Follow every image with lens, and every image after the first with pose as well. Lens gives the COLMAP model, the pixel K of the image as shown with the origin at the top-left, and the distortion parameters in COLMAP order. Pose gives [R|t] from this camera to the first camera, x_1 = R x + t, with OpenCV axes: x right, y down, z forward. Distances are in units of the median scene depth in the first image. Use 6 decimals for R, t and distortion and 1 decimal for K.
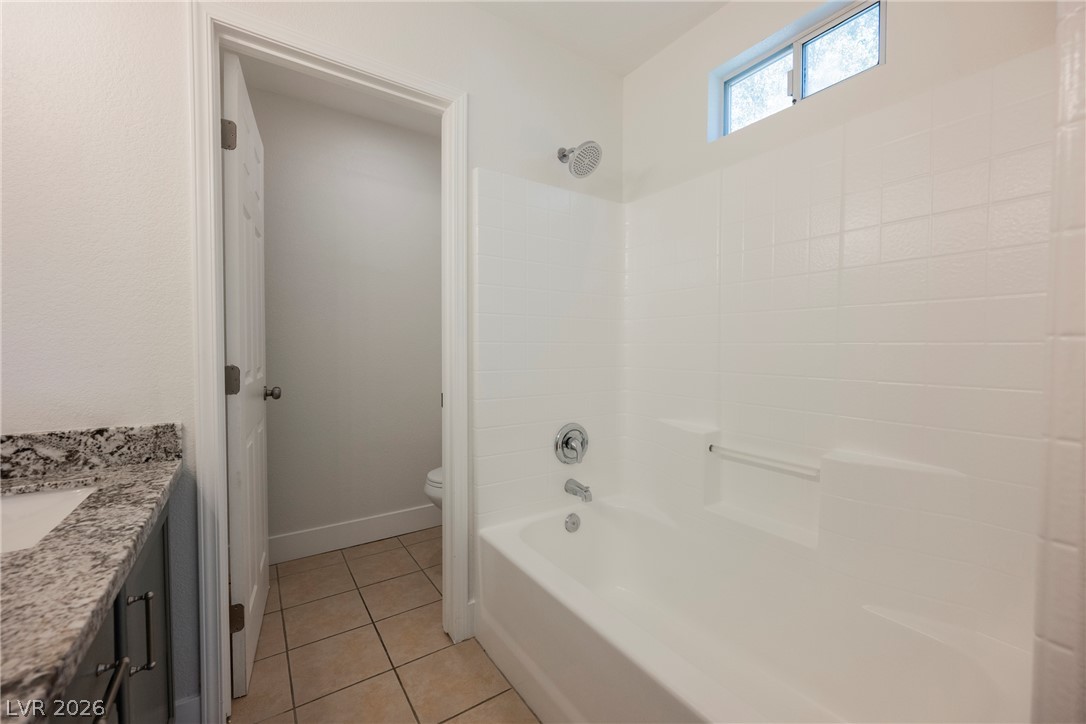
lens RADIAL K [[434.2, 0, 548.3], [0, 434.2, 360.7], [0, 0, 1]] dist [-0.001851, -0.000250]
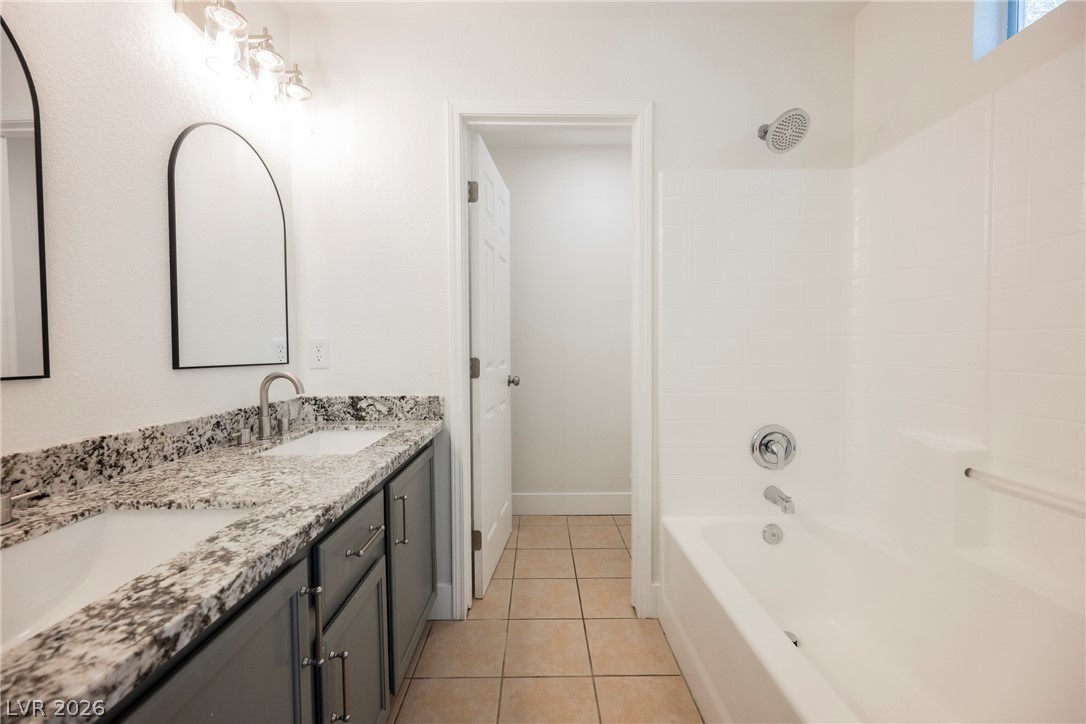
lens RADIAL K [[425.5, 0, 543.0], [0, 425.5, 362.0], [0, 0, 1]] dist [0.001385, 0.000325]
pose [[0.832655, 0.008762, -0.553723, 0.166883], [-0.007770, 0.999961, 0.004139, 0.014393], [0.553738, 0.000856, 0.832691, -0.012136]]
